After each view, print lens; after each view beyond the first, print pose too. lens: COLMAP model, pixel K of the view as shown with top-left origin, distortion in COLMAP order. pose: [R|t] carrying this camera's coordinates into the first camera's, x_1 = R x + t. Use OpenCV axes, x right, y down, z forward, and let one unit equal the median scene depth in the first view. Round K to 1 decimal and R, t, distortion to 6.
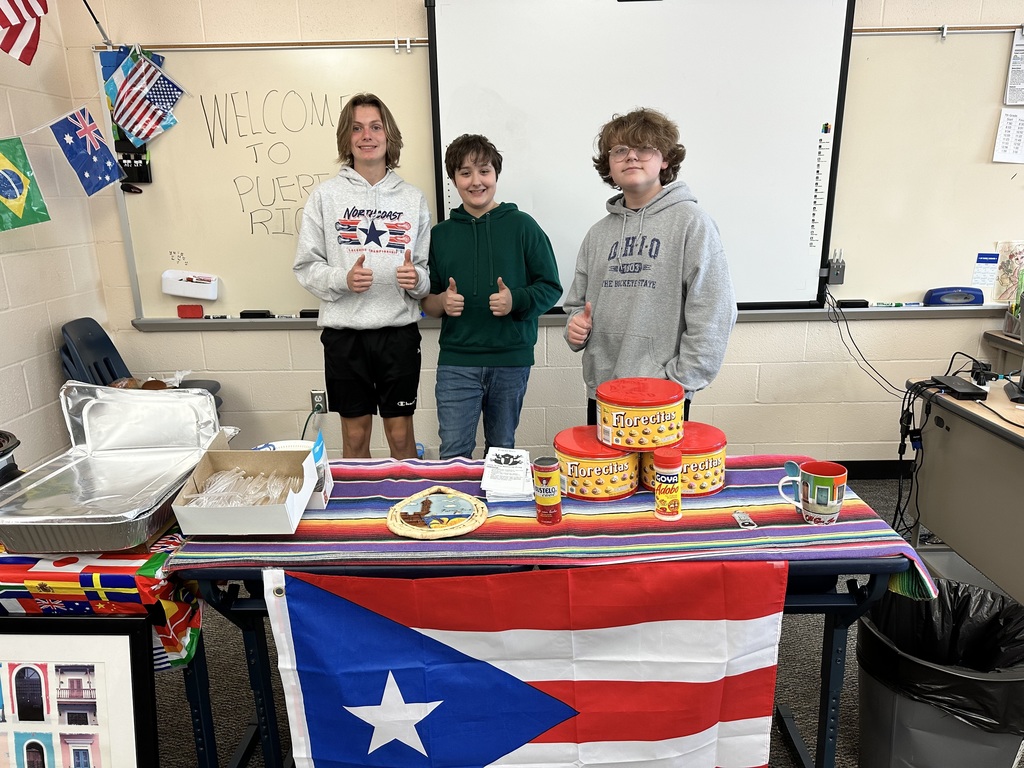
lens RADIAL K [[717.7, 0, 516.6], [0, 717.7, 384.3], [0, 0, 1]] dist [0.011562, 0.001528]
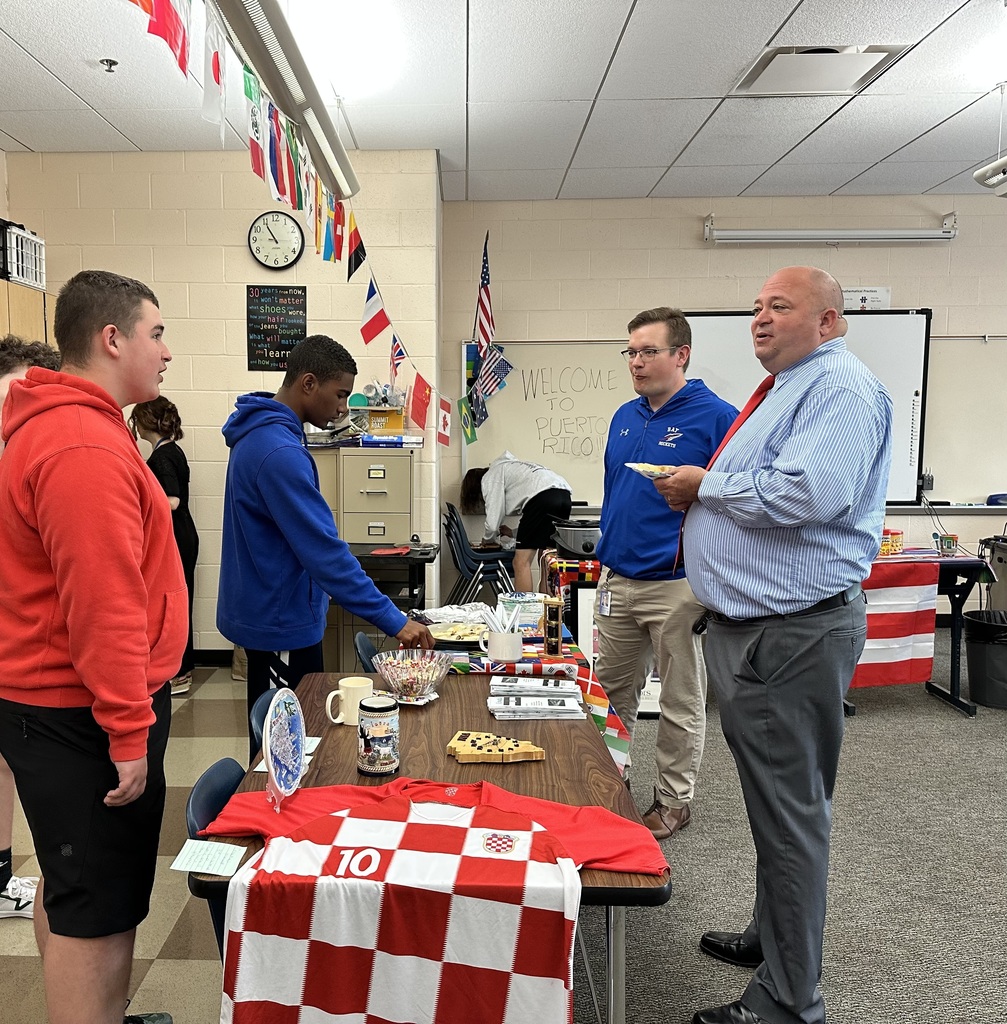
lens RADIAL K [[798.4, 0, 501.8], [0, 798.4, 511.1], [0, 0, 1]] dist [-0.000911, -0.002583]
pose [[0.999068, 0.016411, -0.039933, -0.400607], [-0.022627, 0.986764, -0.160575, 0.200796], [0.036769, 0.161329, 0.986215, -0.713141]]
